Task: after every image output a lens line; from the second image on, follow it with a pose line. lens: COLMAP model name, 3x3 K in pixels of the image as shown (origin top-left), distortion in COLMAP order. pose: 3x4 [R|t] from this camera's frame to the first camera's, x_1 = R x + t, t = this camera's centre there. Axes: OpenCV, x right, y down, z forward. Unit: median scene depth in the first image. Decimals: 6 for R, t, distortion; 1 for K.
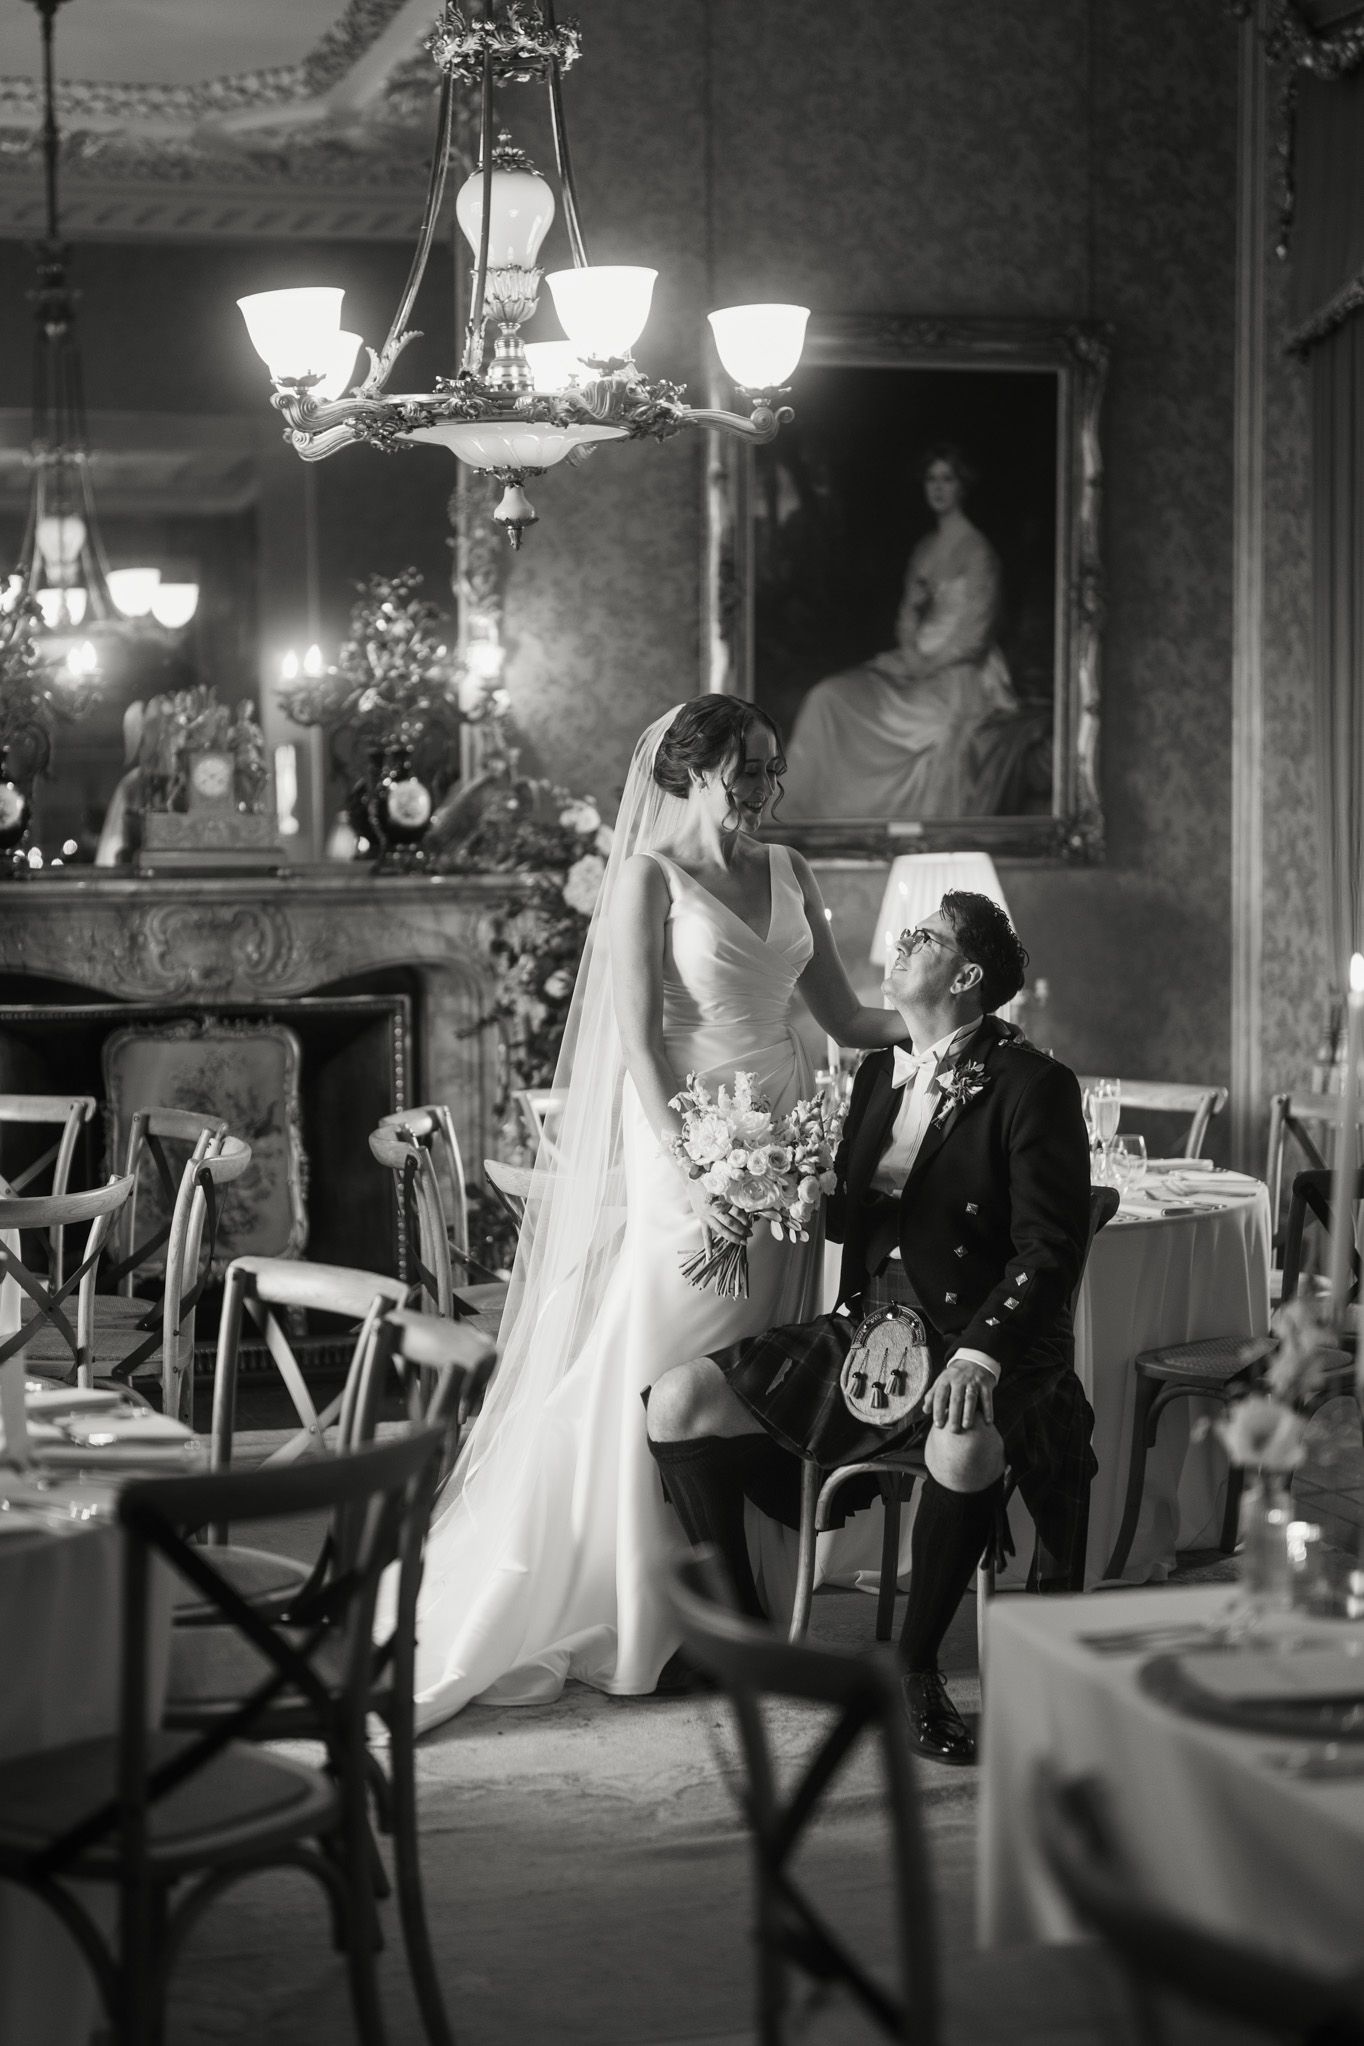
lens RADIAL K [[2982.3, 0, 681.0], [0, 2982.3, 1100.9], [0, 0, 1]] dist [-0.003482, 0.072271]
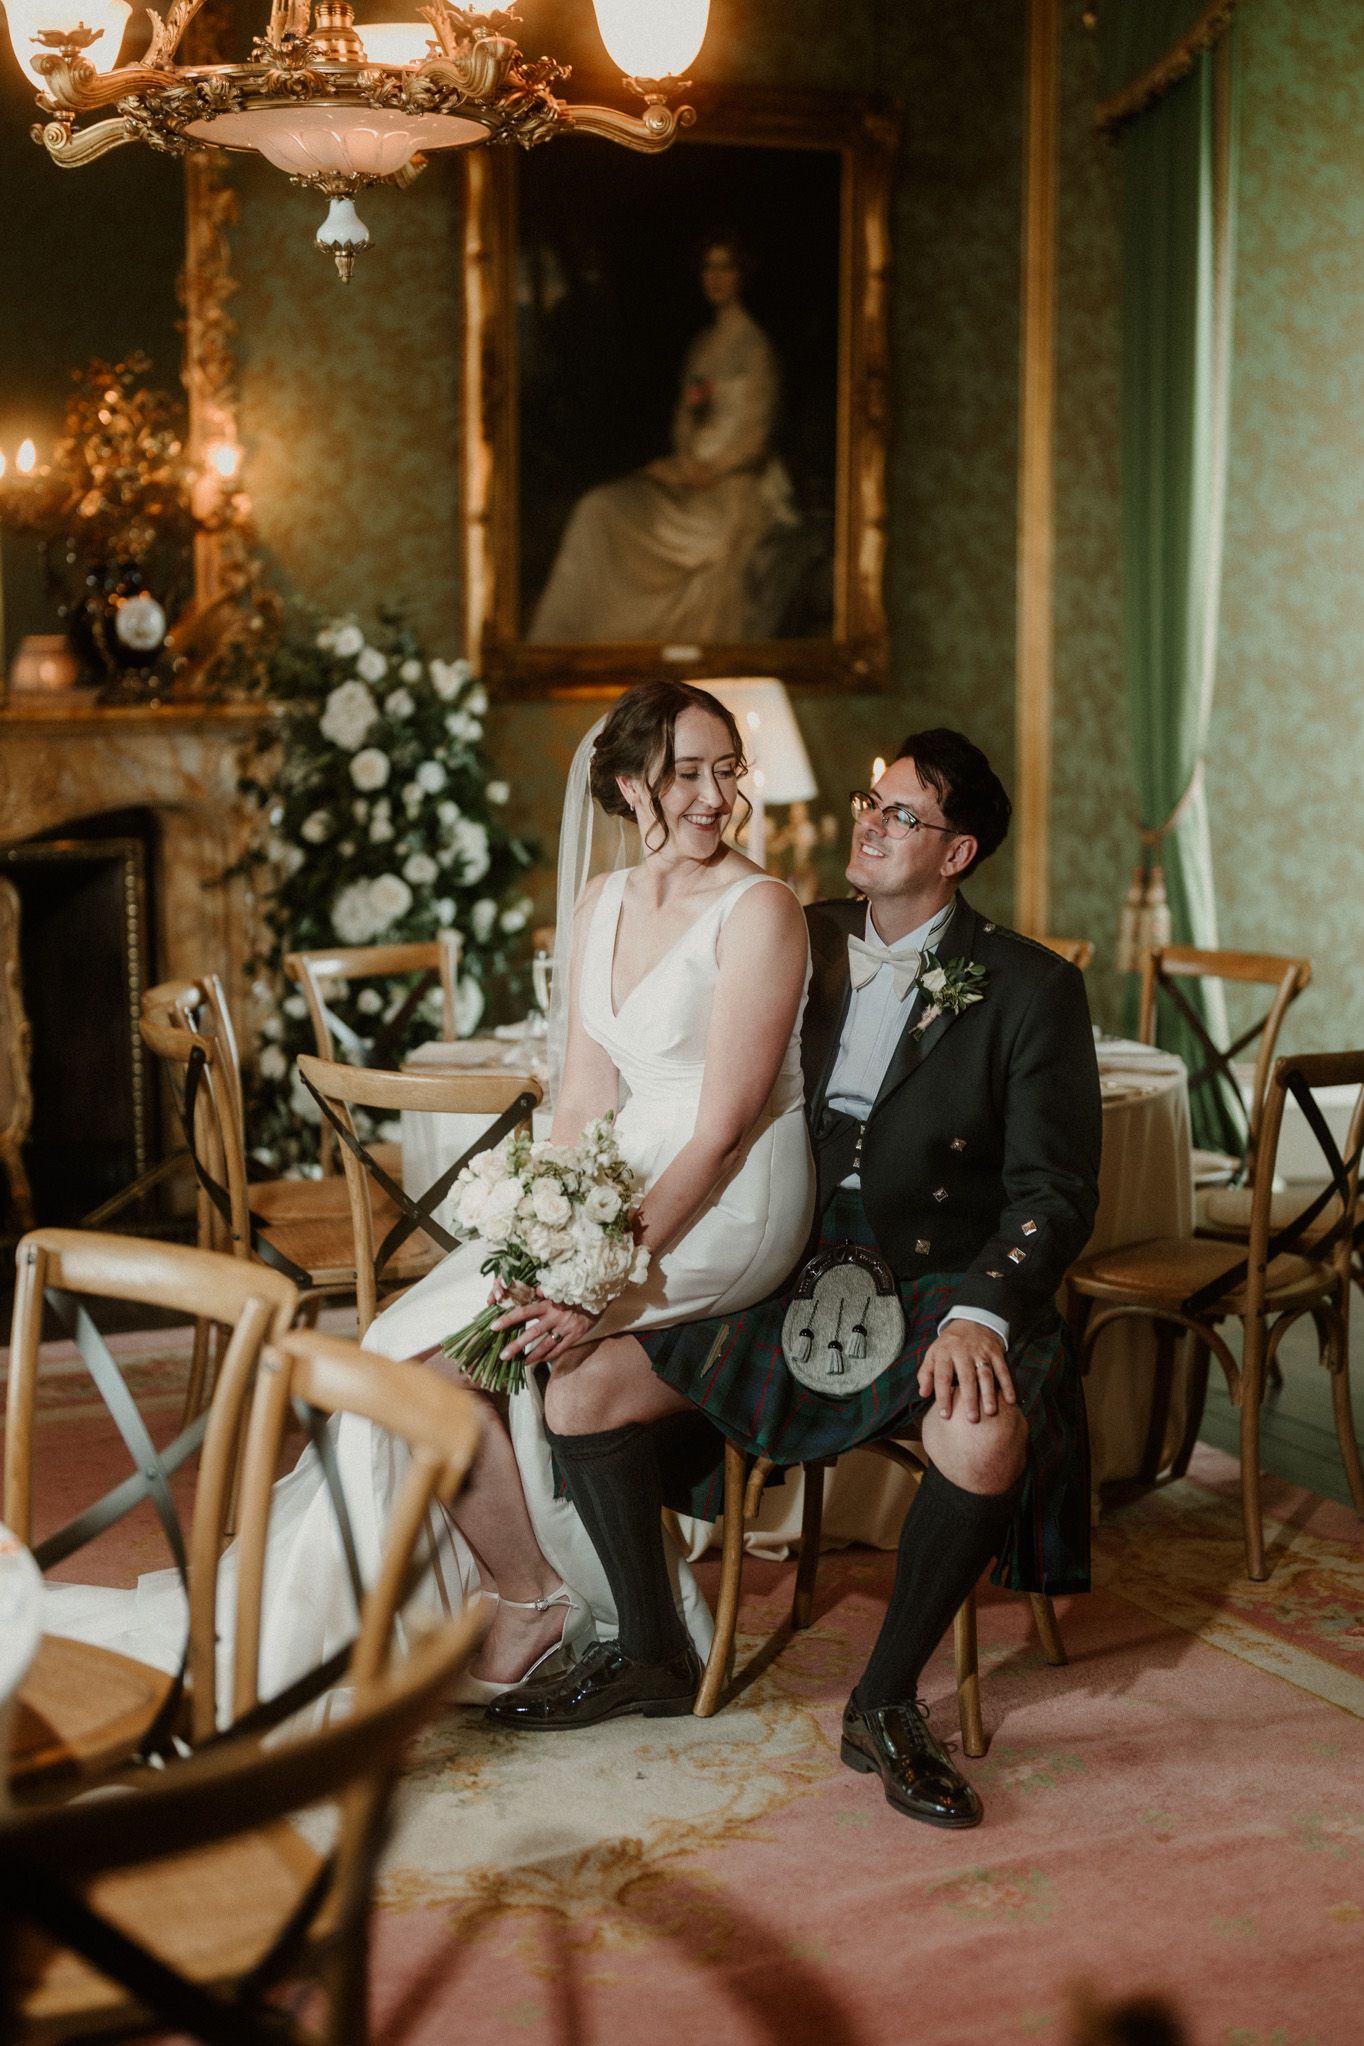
lens RADIAL K [[2823.7, 0, 689.7], [0, 2823.7, 1060.4], [0, 0, 1]] dist [-0.009642, 0.085888]
pose [[0.992022, -0.016640, 0.124964, -0.035291], [0.010474, 0.998703, 0.049834, -0.009981], [-0.125632, -0.048128, 0.990909, 0.141444]]
